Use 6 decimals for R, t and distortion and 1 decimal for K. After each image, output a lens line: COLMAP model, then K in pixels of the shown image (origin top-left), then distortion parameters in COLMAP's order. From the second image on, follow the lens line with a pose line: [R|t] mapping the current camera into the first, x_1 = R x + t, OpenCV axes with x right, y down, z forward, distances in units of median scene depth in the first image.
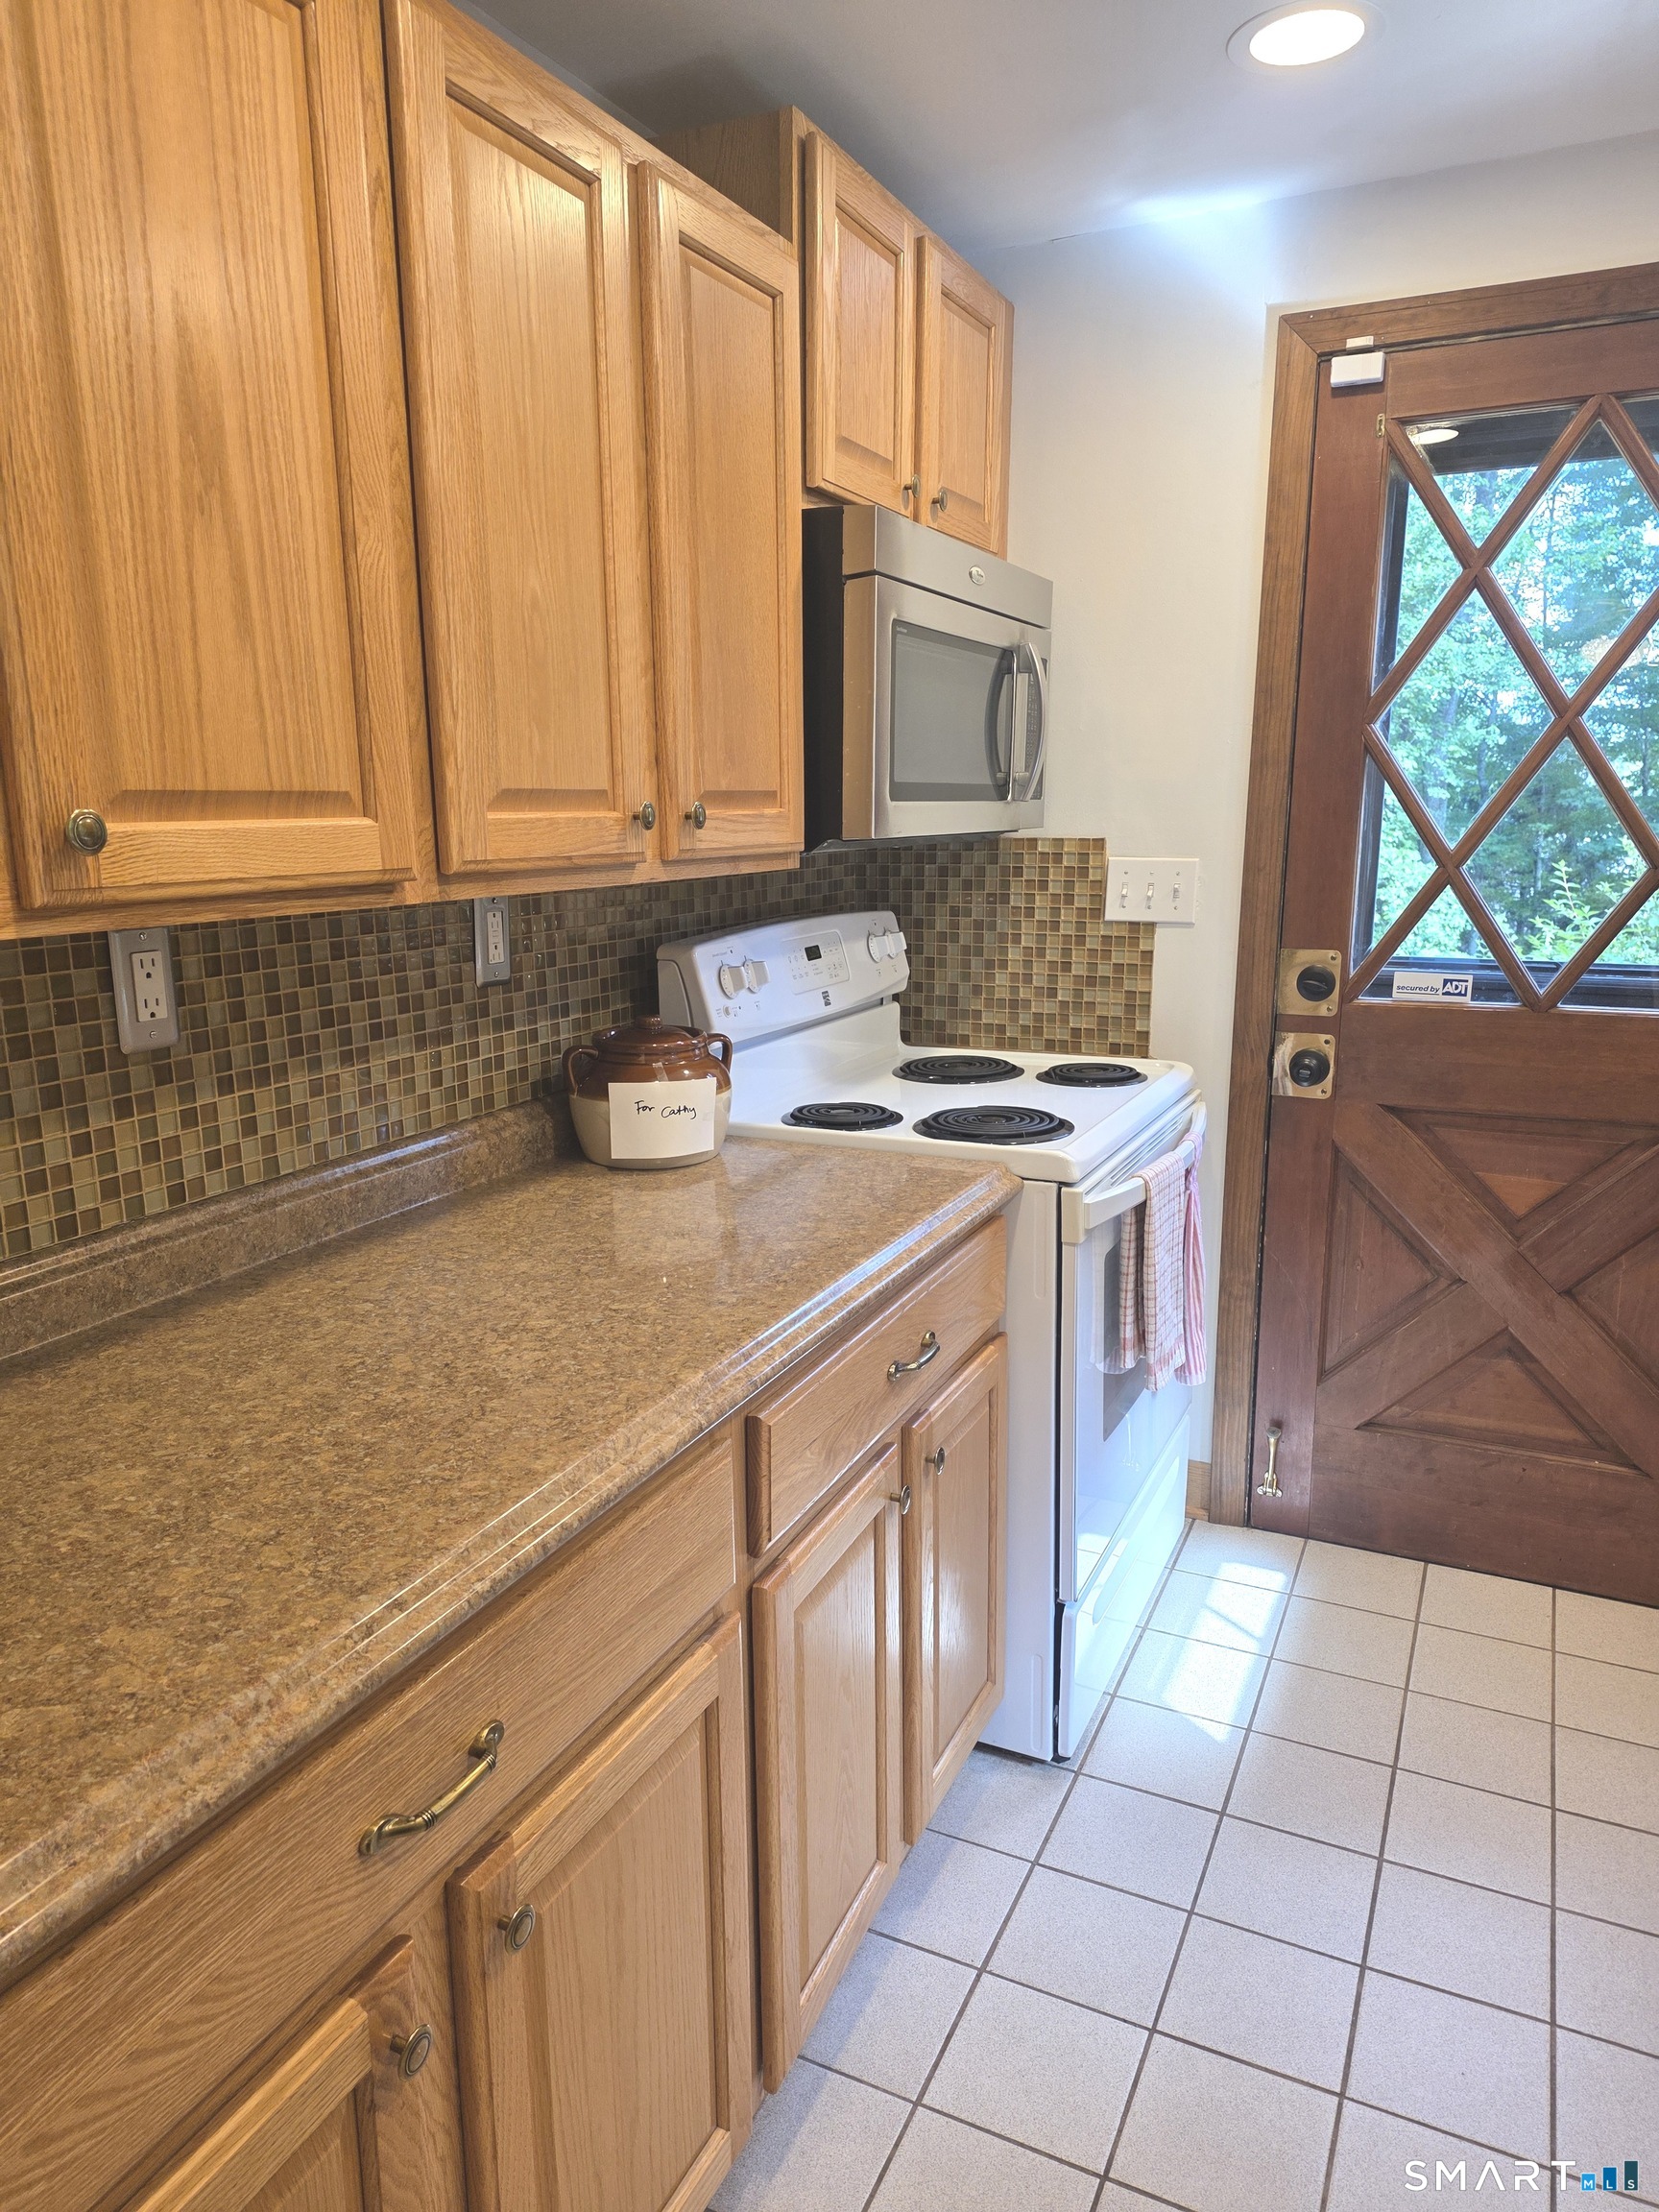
lens RADIAL K [[1459.5, 0, 821.8], [0, 1459.5, 1115.5], [0, 0, 1]] dist [0.108259, -0.128073]
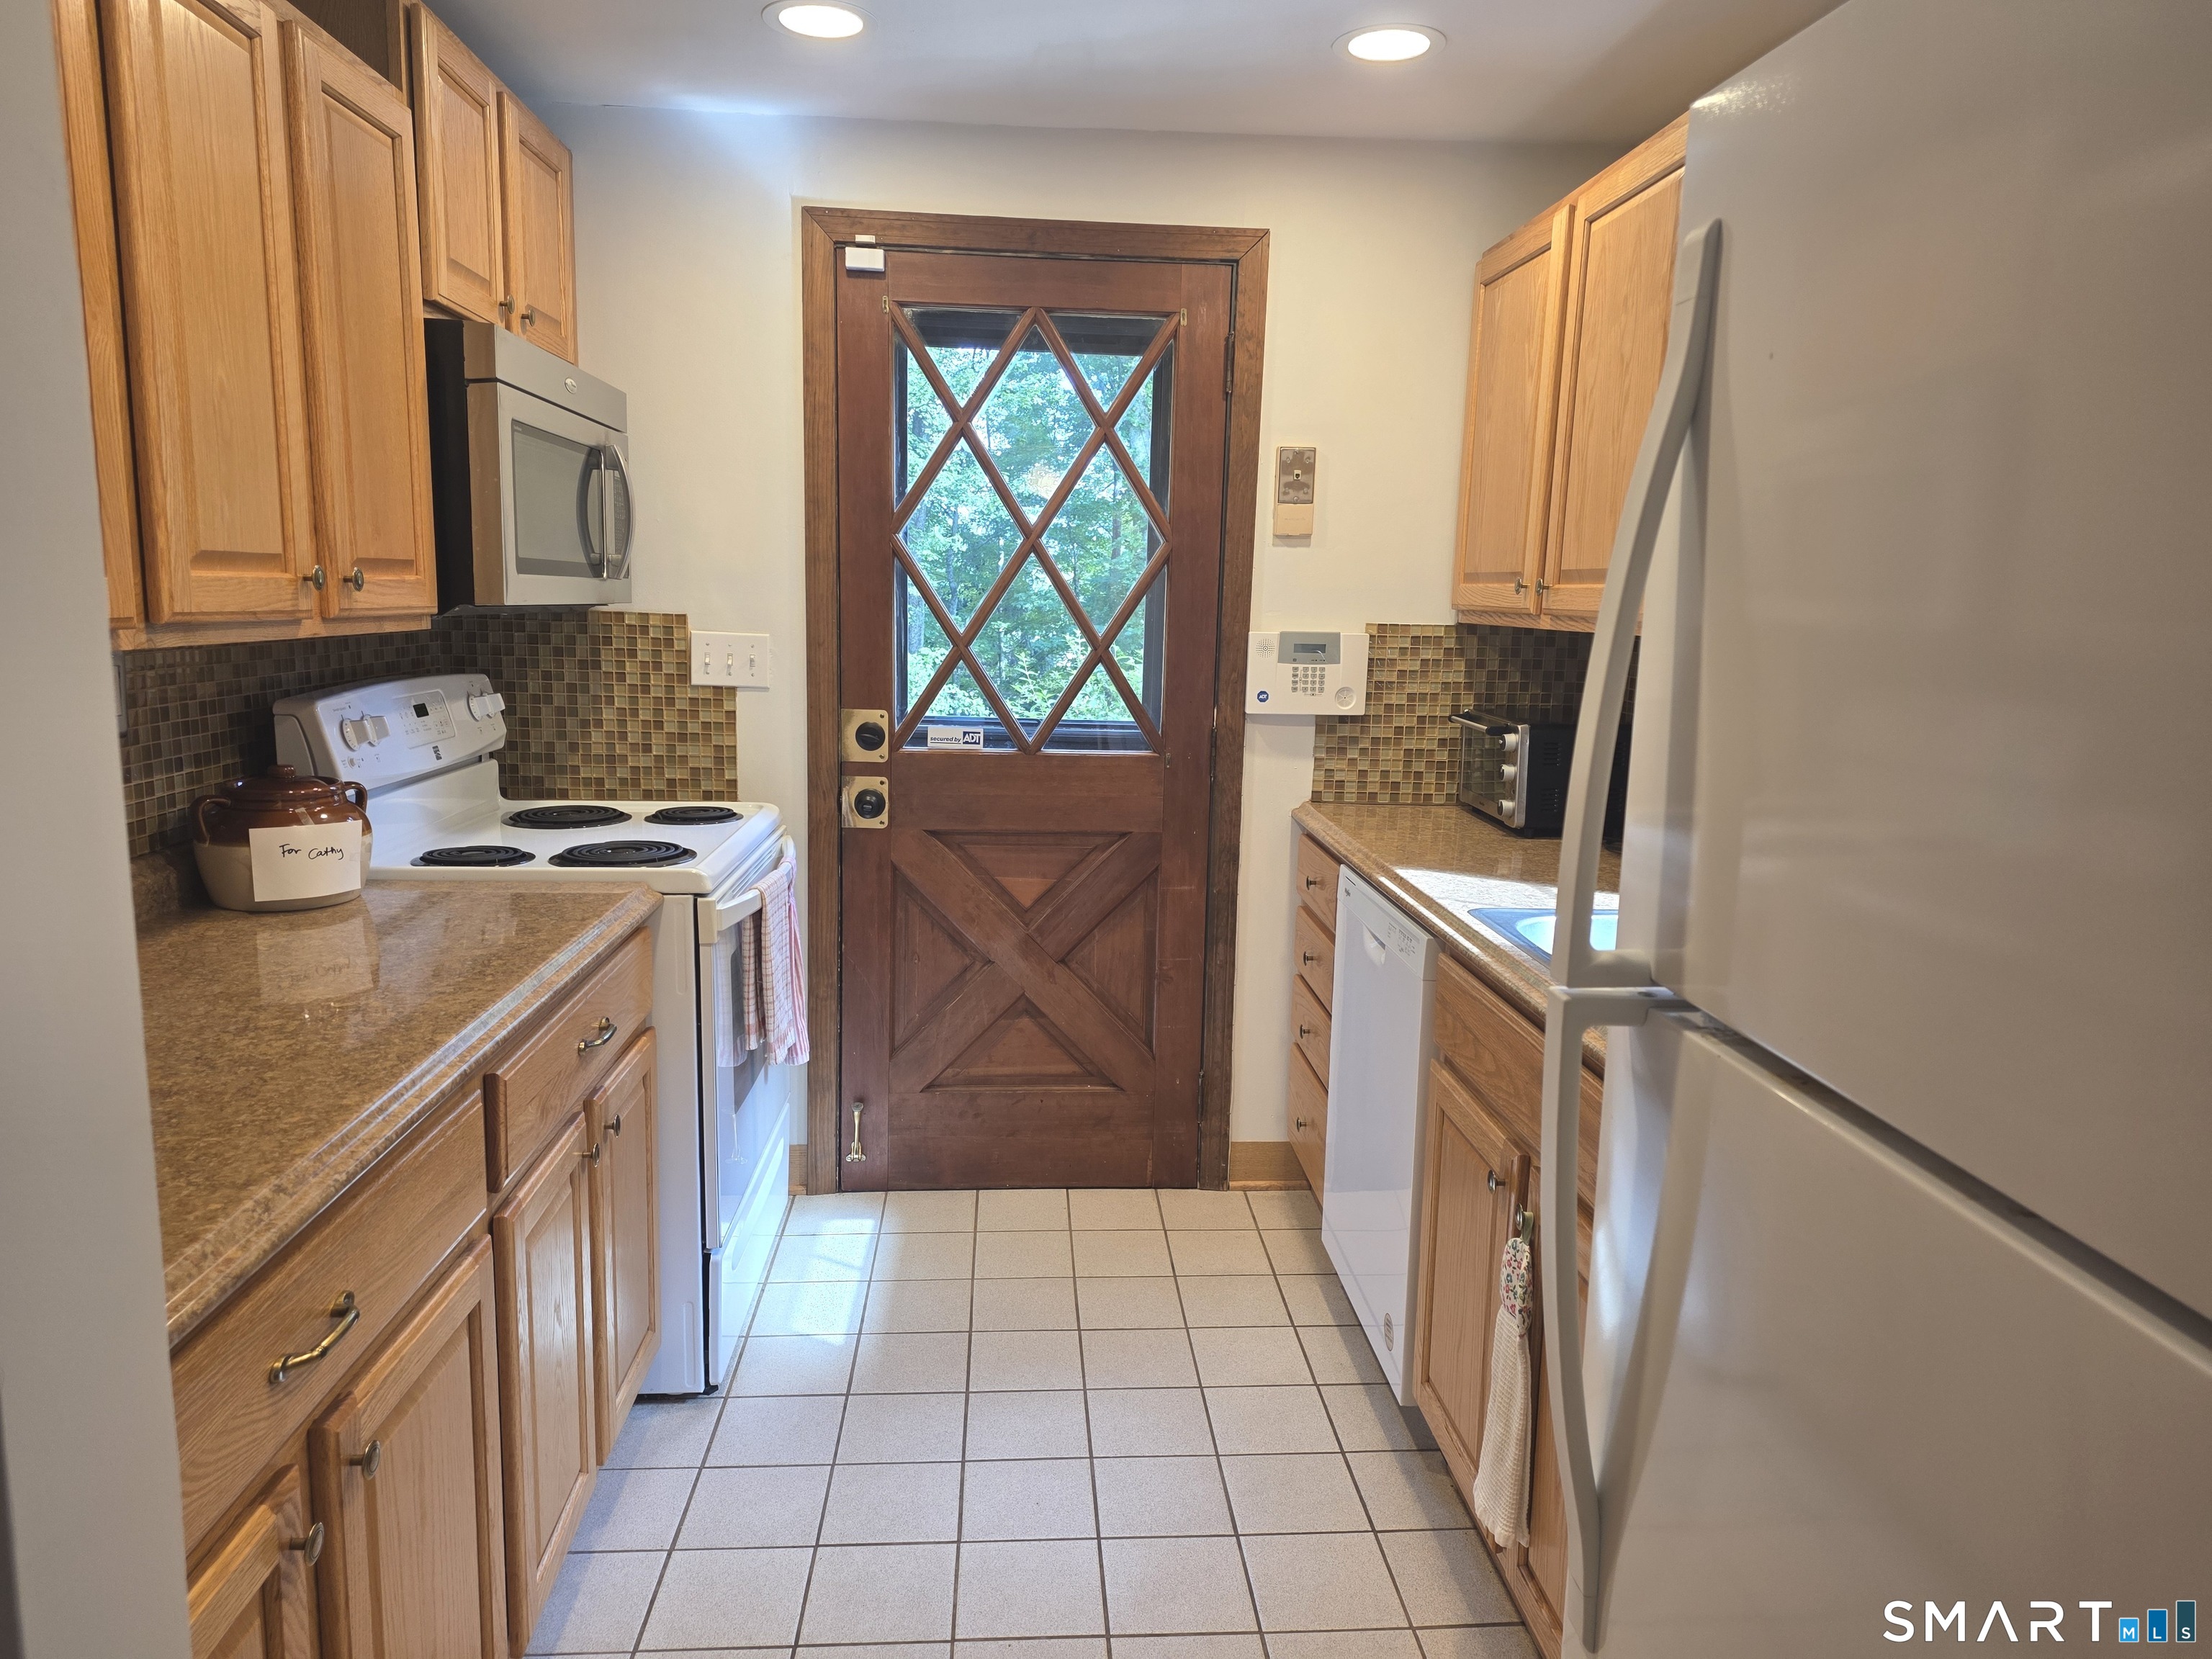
lens RADIAL K [[1484.9, 0, 1128.6], [0, 1484.9, 831.7], [0, 0, 1]] dist [0.090753, -0.099304]
pose [[0.862539, -0.047200, 0.503785, -0.134756], [0.071600, 0.997007, -0.029178, 0.051125], [-0.500900, 0.061238, 0.863336, -0.225070]]
